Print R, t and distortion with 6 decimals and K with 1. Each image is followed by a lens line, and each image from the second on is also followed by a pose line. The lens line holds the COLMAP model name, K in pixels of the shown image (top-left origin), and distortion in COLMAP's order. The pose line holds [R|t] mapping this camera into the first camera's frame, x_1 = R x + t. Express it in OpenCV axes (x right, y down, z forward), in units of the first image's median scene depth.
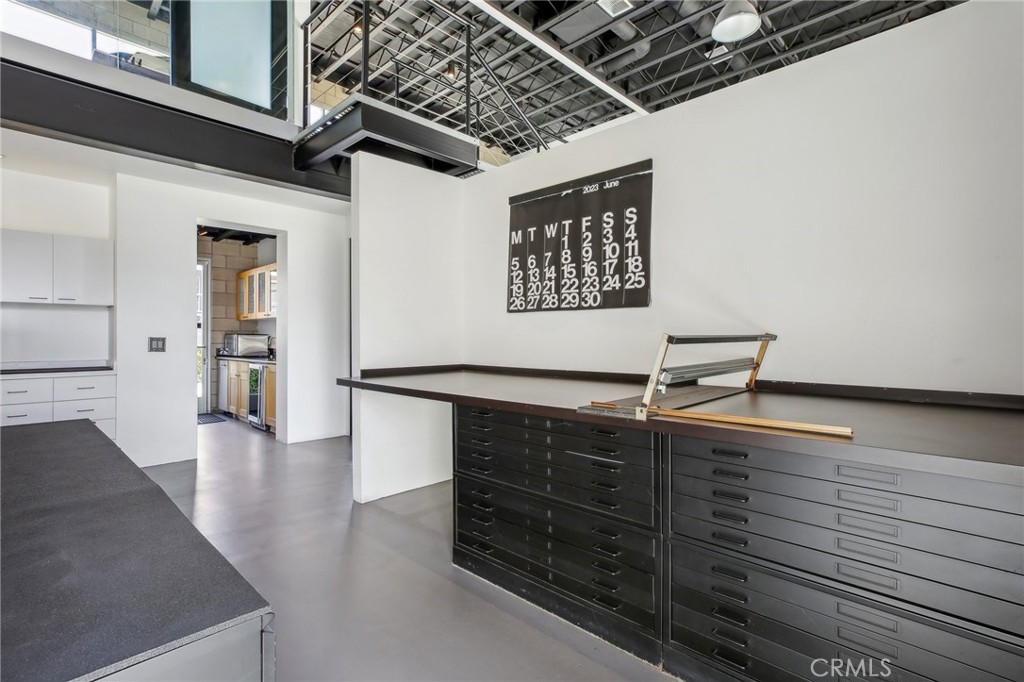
lens RADIAL K [[476.7, 0, 515.1], [0, 476.7, 337.3], [0, 0, 1]] dist [-0.019273, 0.019534]
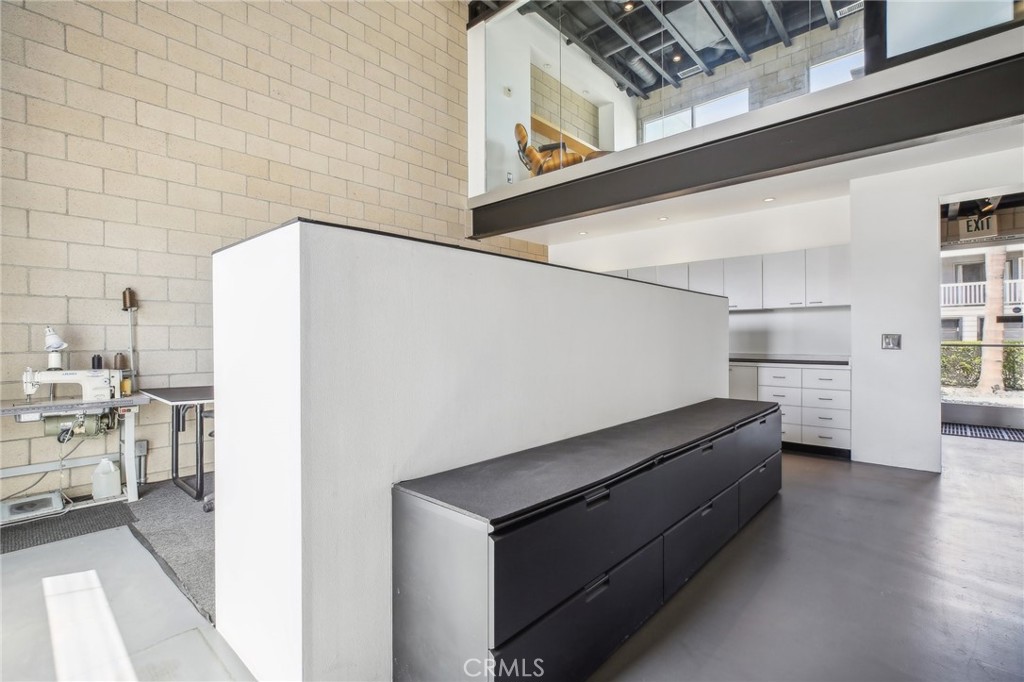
lens RADIAL K [[476.7, 0, 515.1], [0, 476.7, 337.3], [0, 0, 1]] dist [-0.019273, 0.019534]
pose [[0.039546, -0.001417, -0.999217, 0.129038], [0.008876, 0.999960, -0.001066, 0.000661], [0.999178, -0.008827, 0.039557, 0.138645]]
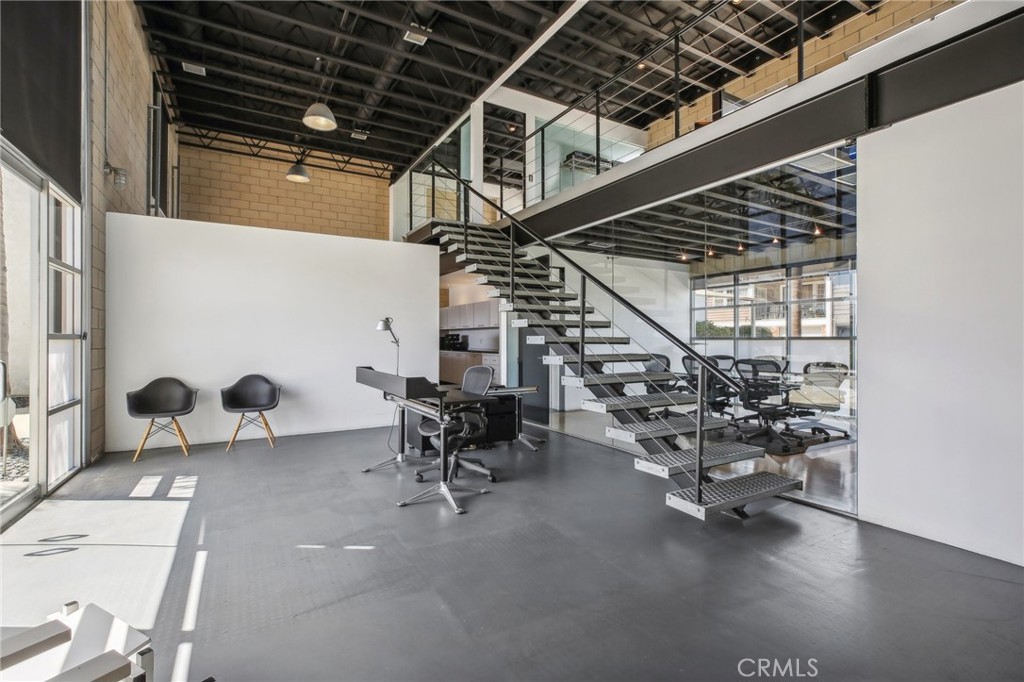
lens RADIAL K [[469.3, 0, 512.0], [0, 469.3, 341.0], [0, 0, 1]] dist [-0.000360, 0.000282]
pose [[-0.272564, 0.005108, -0.962124, 0.977150], [0.004815, 0.999981, 0.003945, 0.003718], [0.962125, -0.003558, -0.272584, 1.208253]]
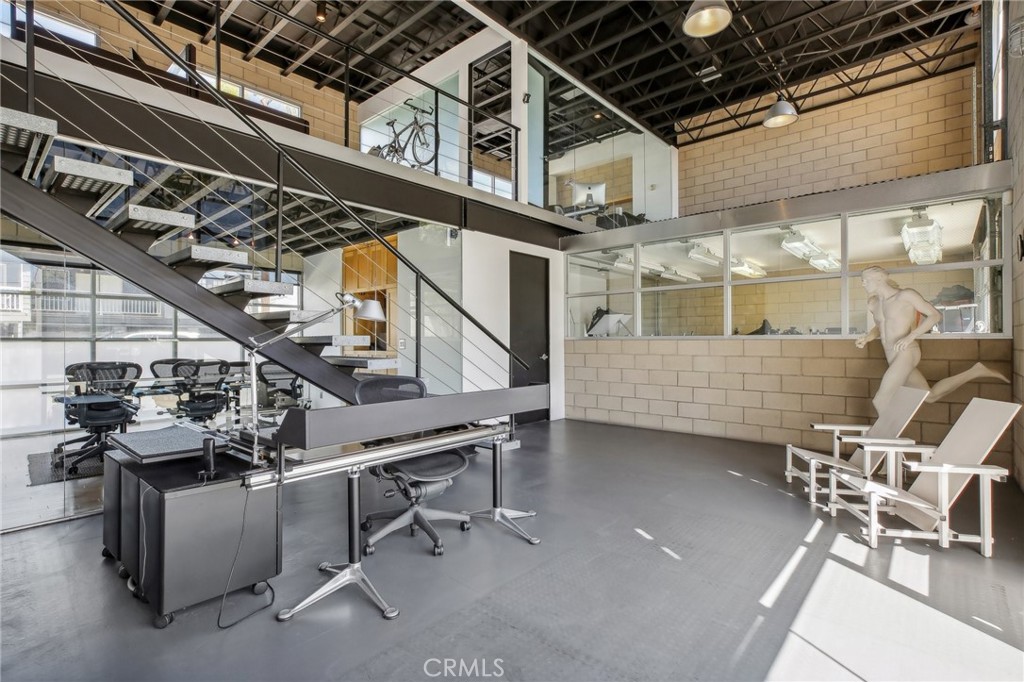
lens RADIAL K [[478.8, 0, 512.0], [0, 478.8, 341.0], [0, 0, 1]] dist [0.003296, 0.000597]
pose [[0.999229, -0.002045, 0.039218, 0.381936], [0.001888, 0.999990, 0.004041, 0.001560], [-0.039225, -0.003963, 0.999223, 0.389334]]
